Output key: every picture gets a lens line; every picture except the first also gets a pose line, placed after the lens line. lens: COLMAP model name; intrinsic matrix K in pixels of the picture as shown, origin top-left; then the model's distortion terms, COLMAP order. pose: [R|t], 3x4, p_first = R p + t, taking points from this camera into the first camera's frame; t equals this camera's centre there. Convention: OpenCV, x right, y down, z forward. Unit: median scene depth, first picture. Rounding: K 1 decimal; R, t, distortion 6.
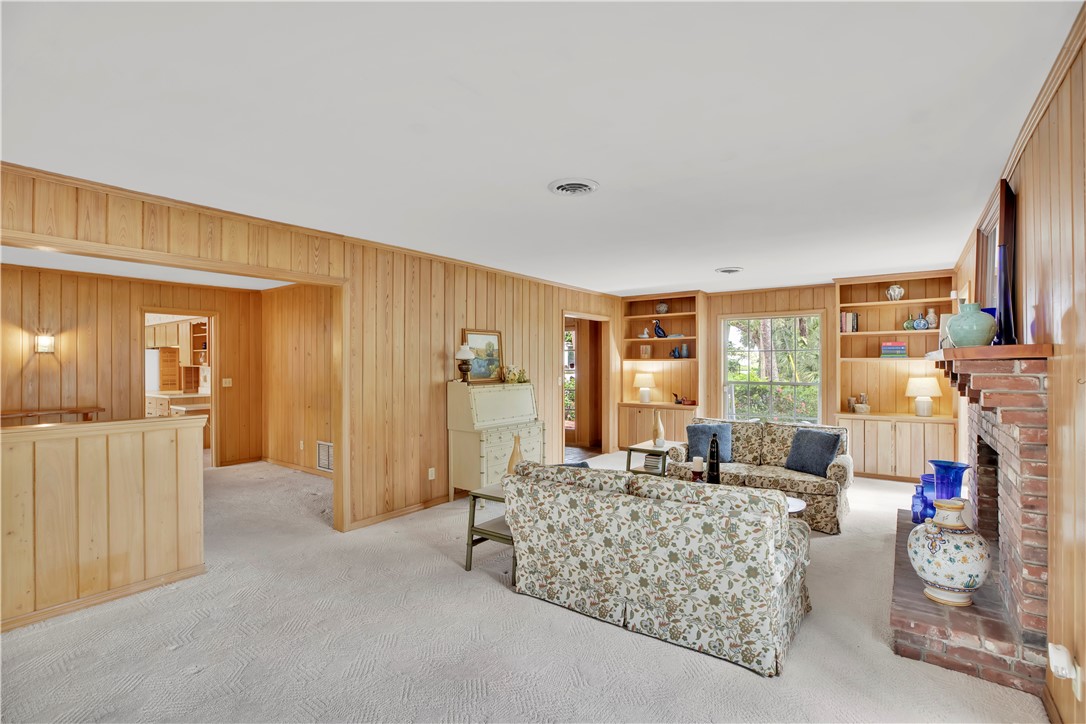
lens RADIAL K [[498.9, 0, 544.9], [0, 498.9, 362.0], [0, 0, 1]] dist [-0.044098, 0.013126]
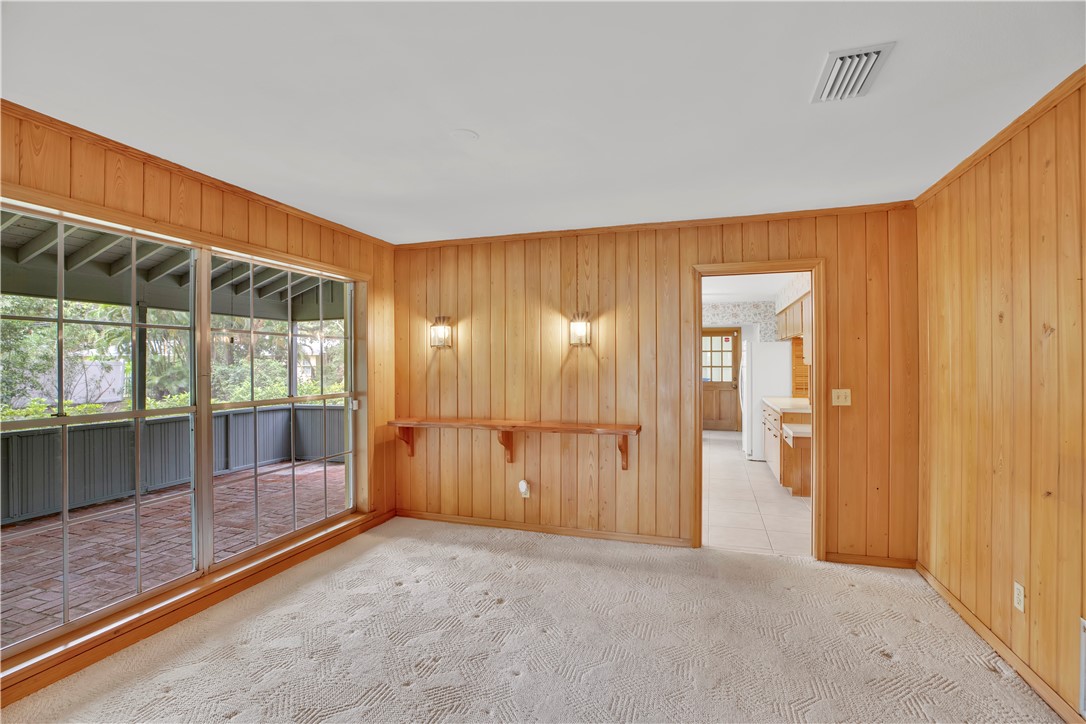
lens RADIAL K [[498.9, 0, 544.9], [0, 498.9, 362.0], [0, 0, 1]] dist [-0.044098, 0.013126]
pose [[0.307637, 0.002276, -0.951501, -0.288844], [0.001553, 0.999995, 0.002894, 0.003346], [0.951502, -0.002368, 0.307632, 0.612147]]
